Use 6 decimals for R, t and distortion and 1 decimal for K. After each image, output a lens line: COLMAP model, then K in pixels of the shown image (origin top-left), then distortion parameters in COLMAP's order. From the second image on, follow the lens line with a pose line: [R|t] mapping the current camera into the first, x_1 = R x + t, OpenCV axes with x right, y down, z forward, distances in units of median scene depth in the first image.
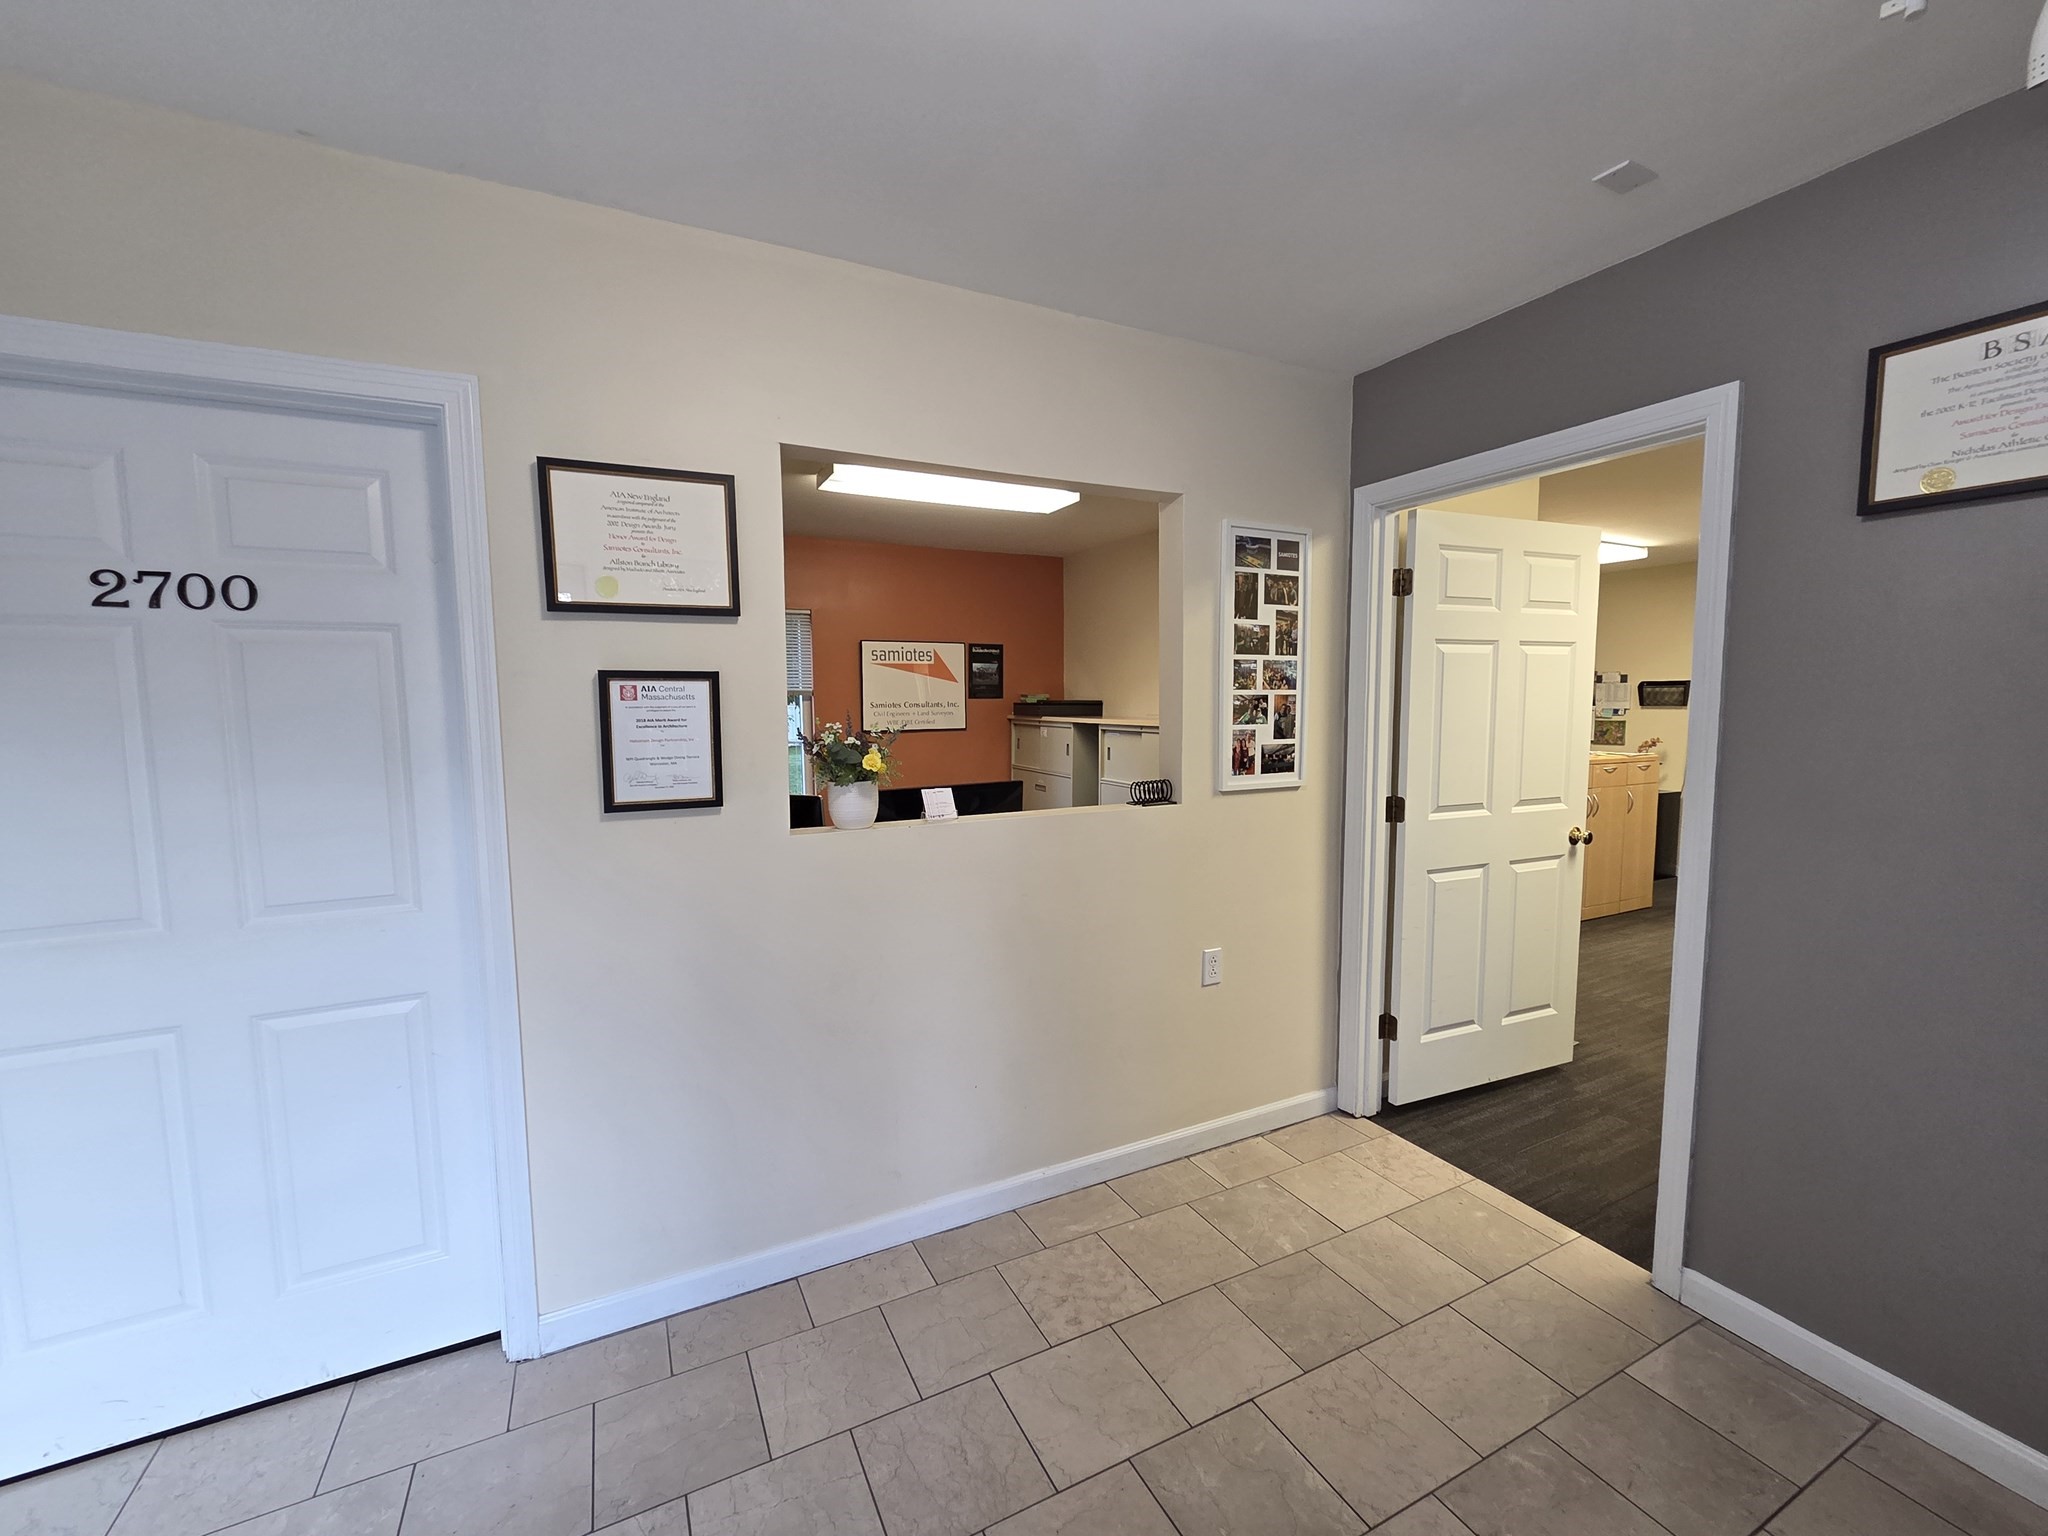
lens RADIAL K [[837.9, 0, 1030.4], [0, 837.9, 771.1], [0, 0, 1]] dist [0.008274, -0.001276]
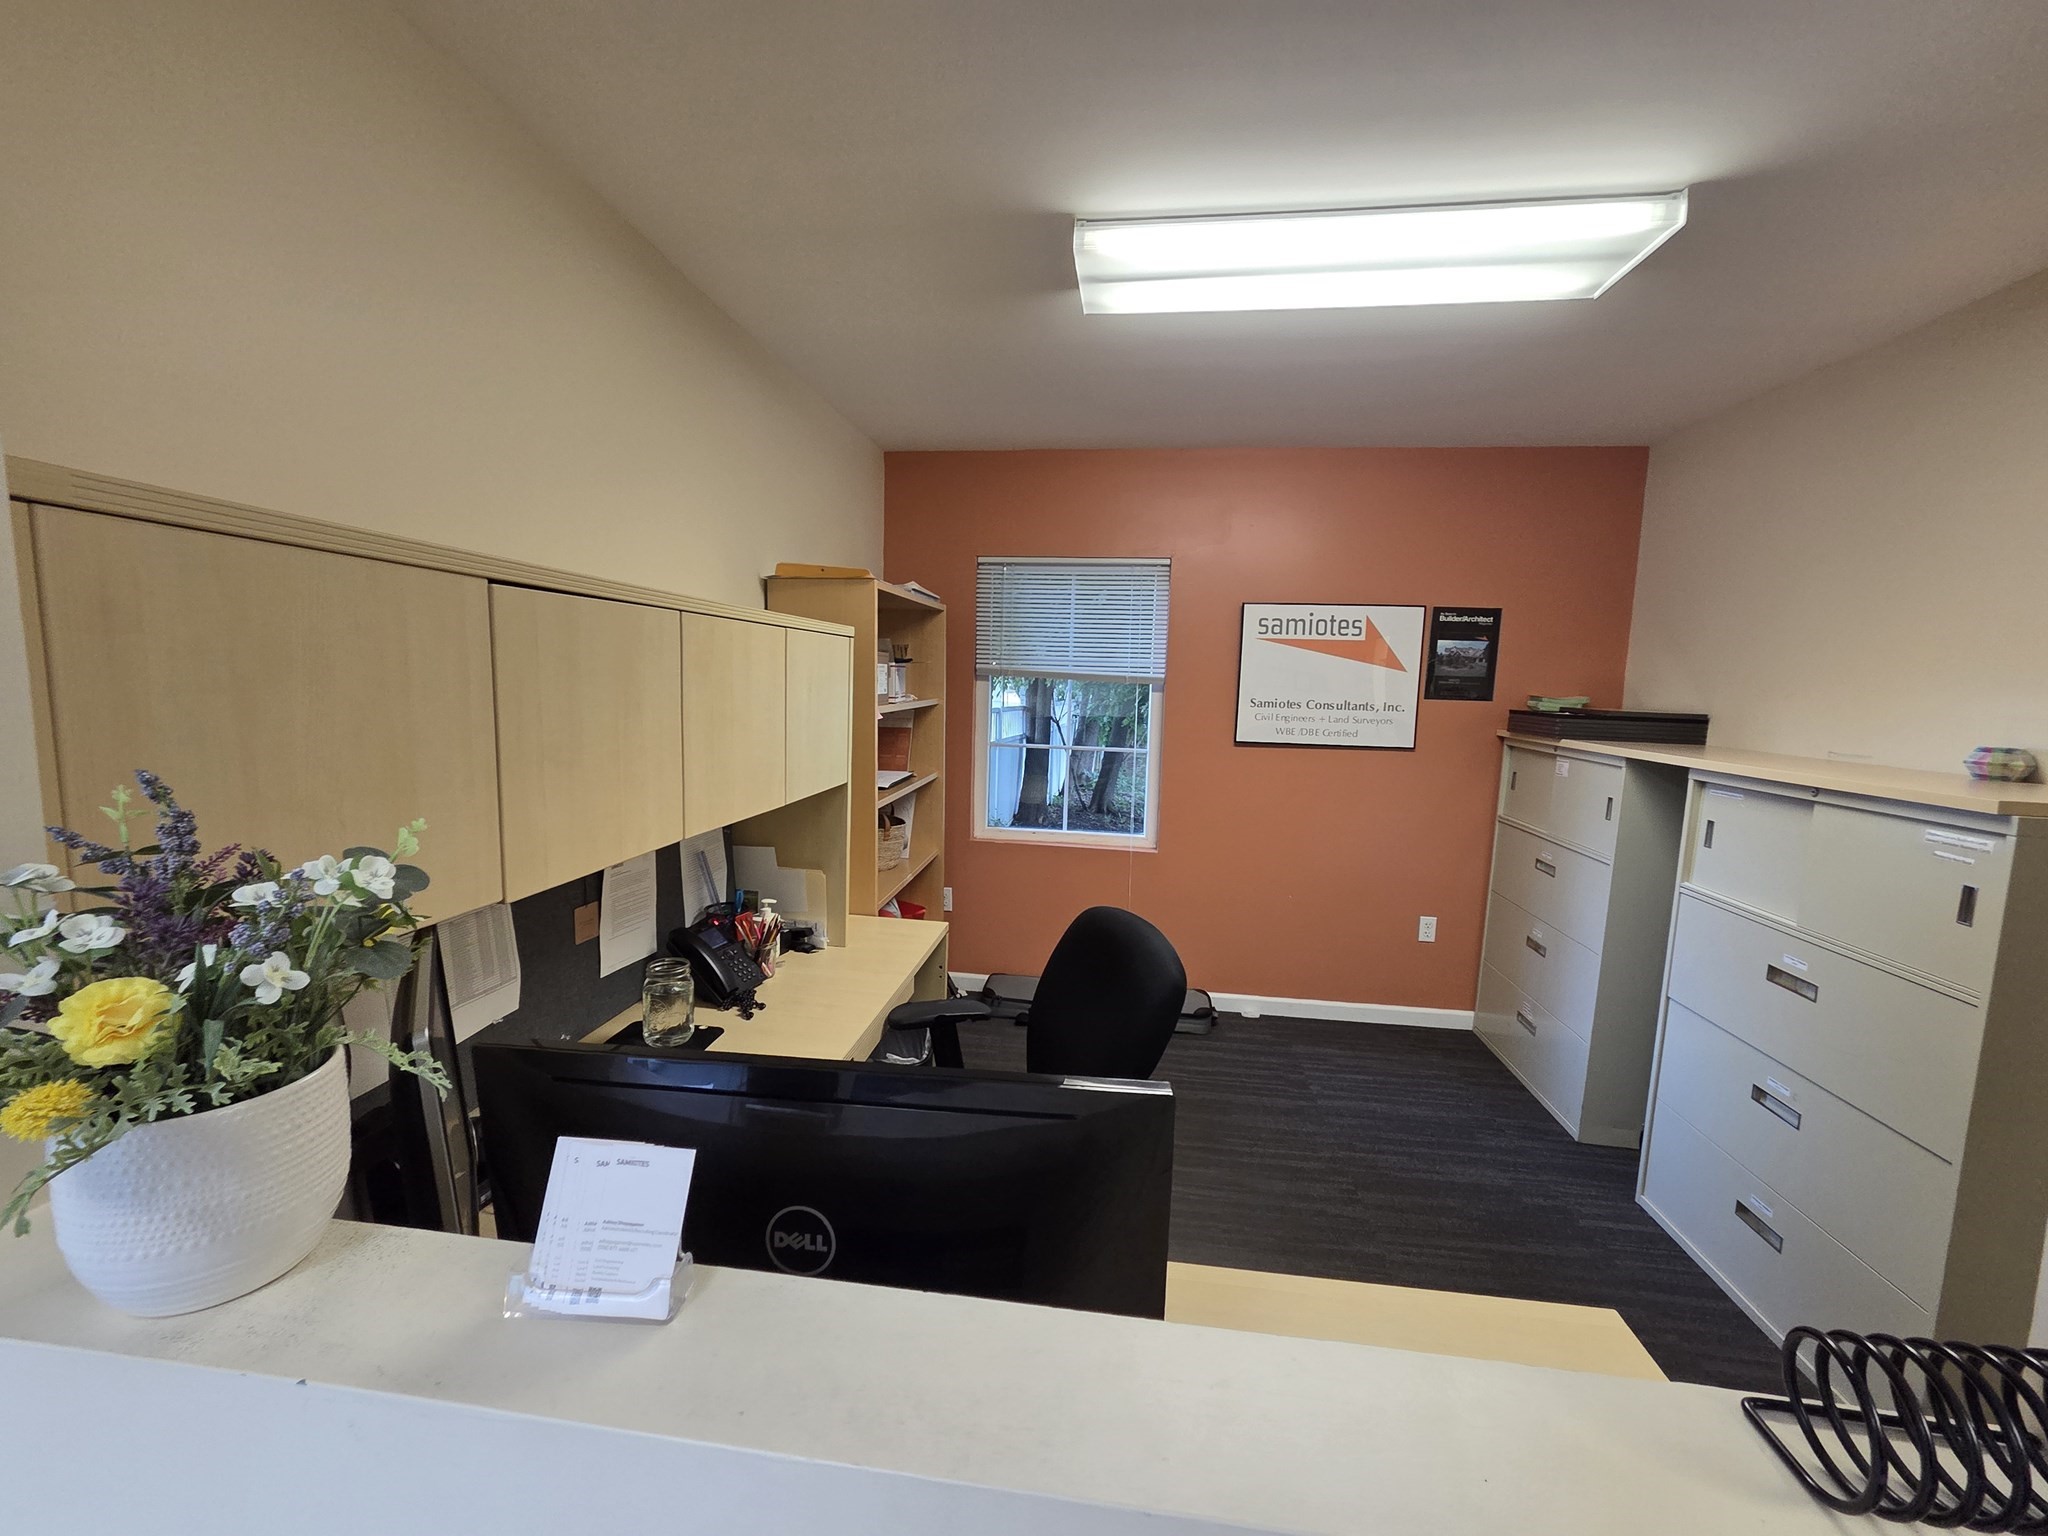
lens RADIAL K [[837.9, 0, 1019.9], [0, 837.9, 775.3], [0, 0, 1]] dist [0.008274, -0.001276]
pose [[0.817497, 0.099230, -0.567320, 0.037478], [-0.085302, 0.995043, 0.051123, -0.039033], [0.569581, 0.006601, 0.821909, 0.347389]]
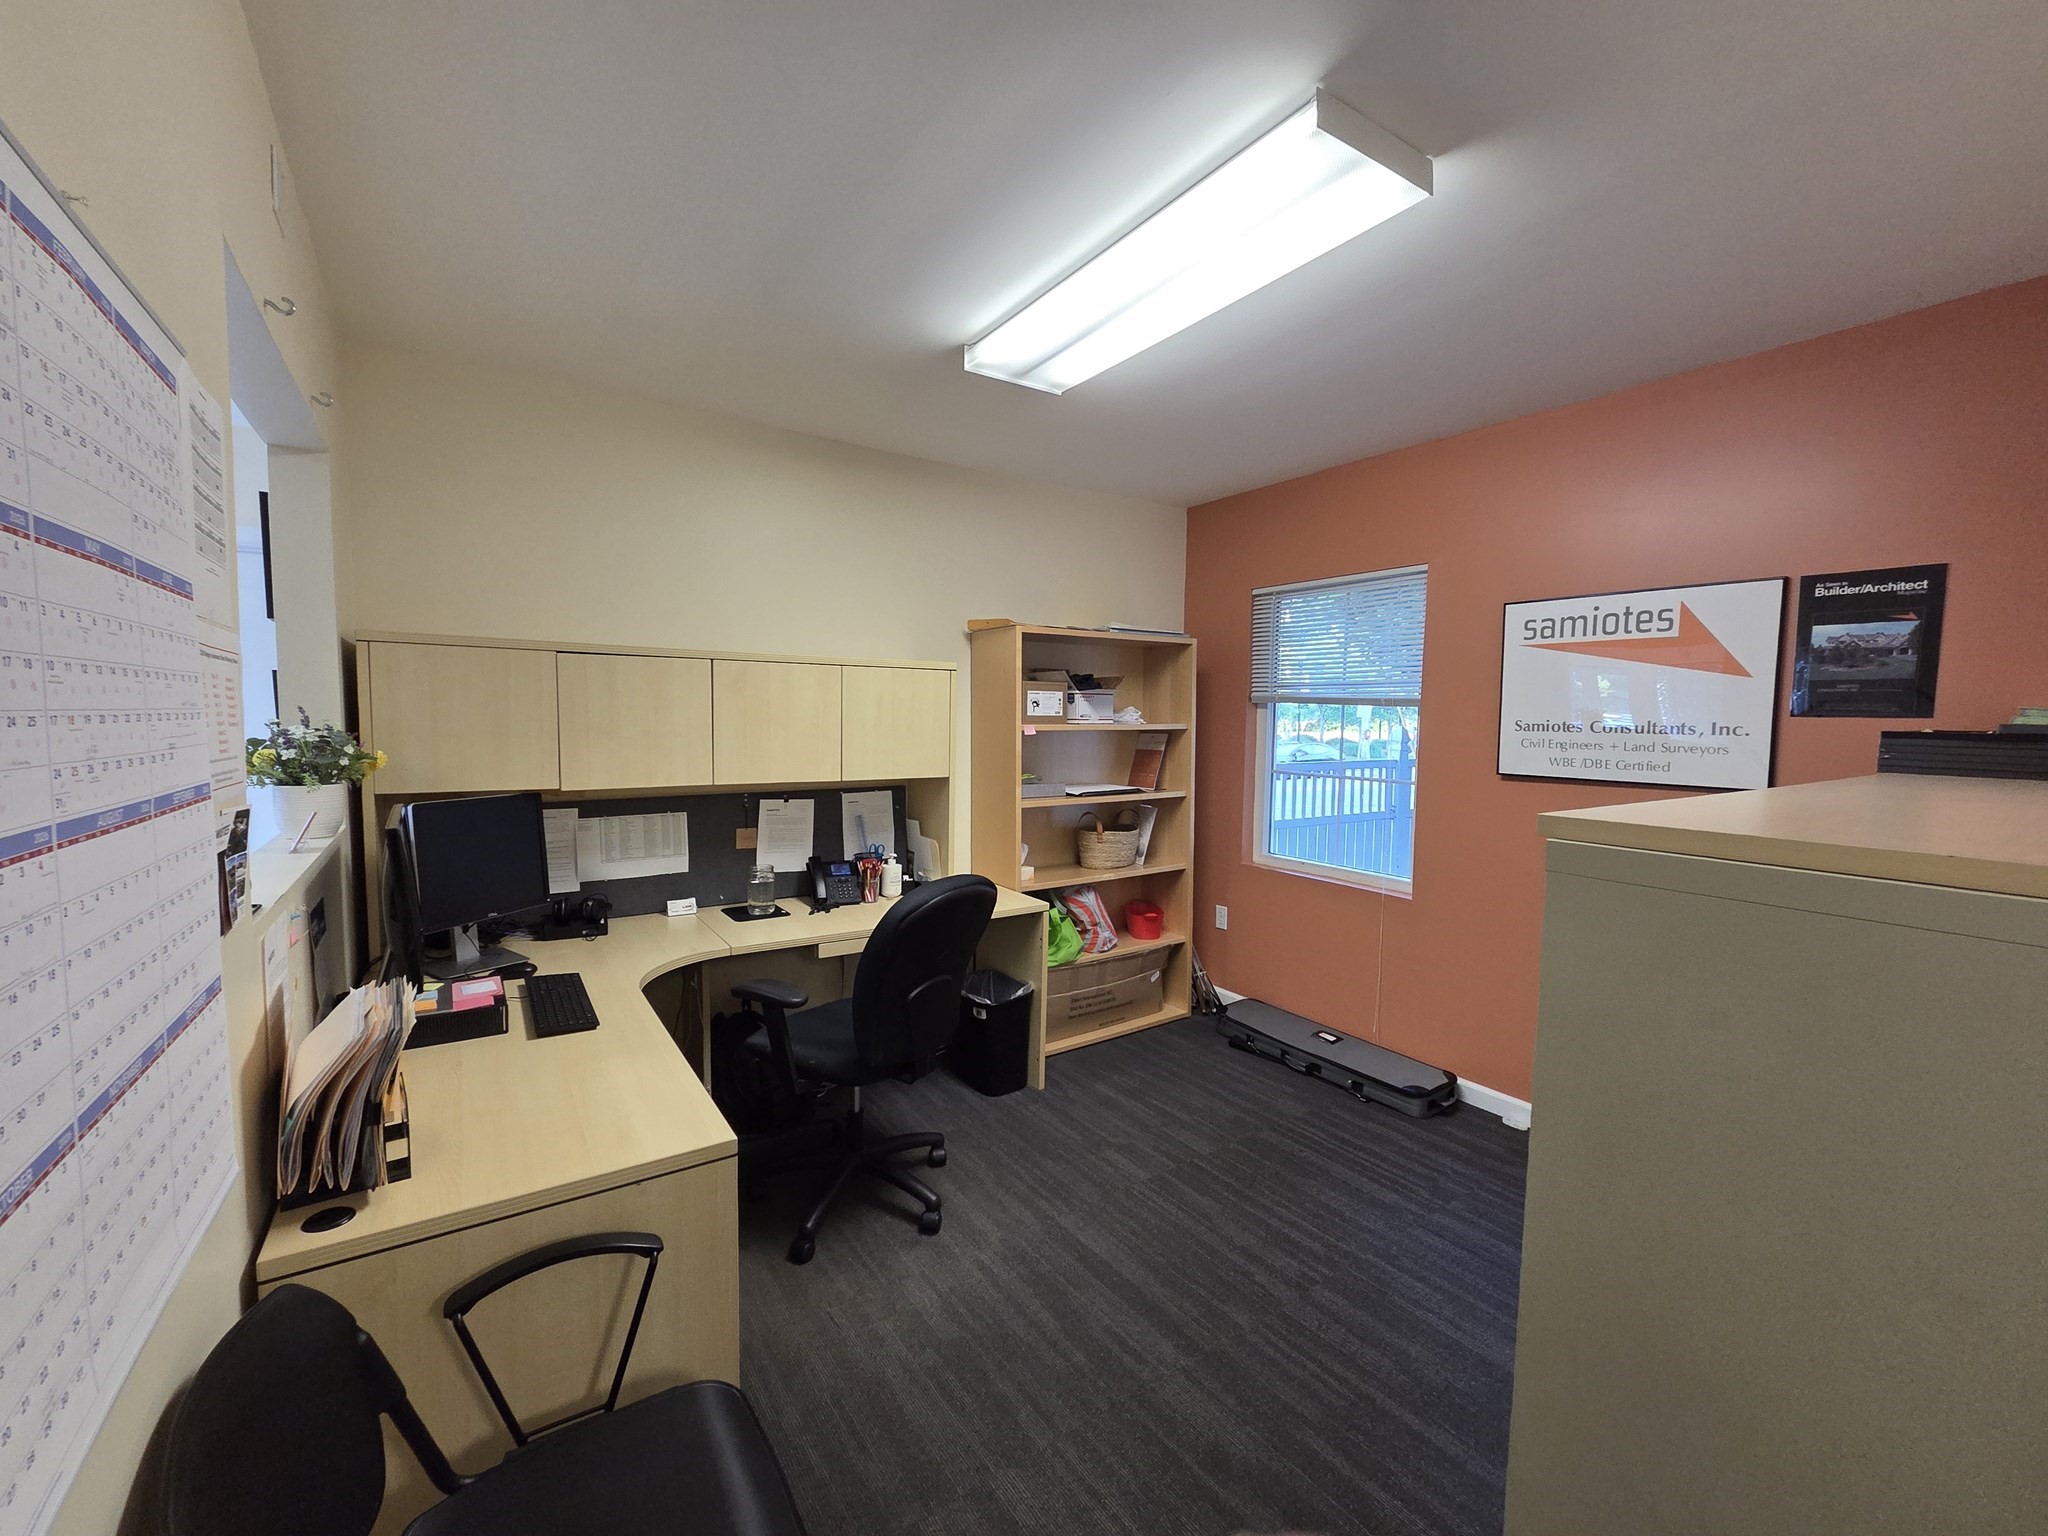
lens RADIAL K [[837.9, 0, 1020.1], [0, 837.9, 772.5], [0, 0, 1]] dist [0.008274, -0.001276]
pose [[0.113969, 0.080872, -0.990187, 0.287850], [-0.099070, 0.992639, 0.069669, -0.053556], [0.988532, 0.090157, 0.121142, 0.610019]]
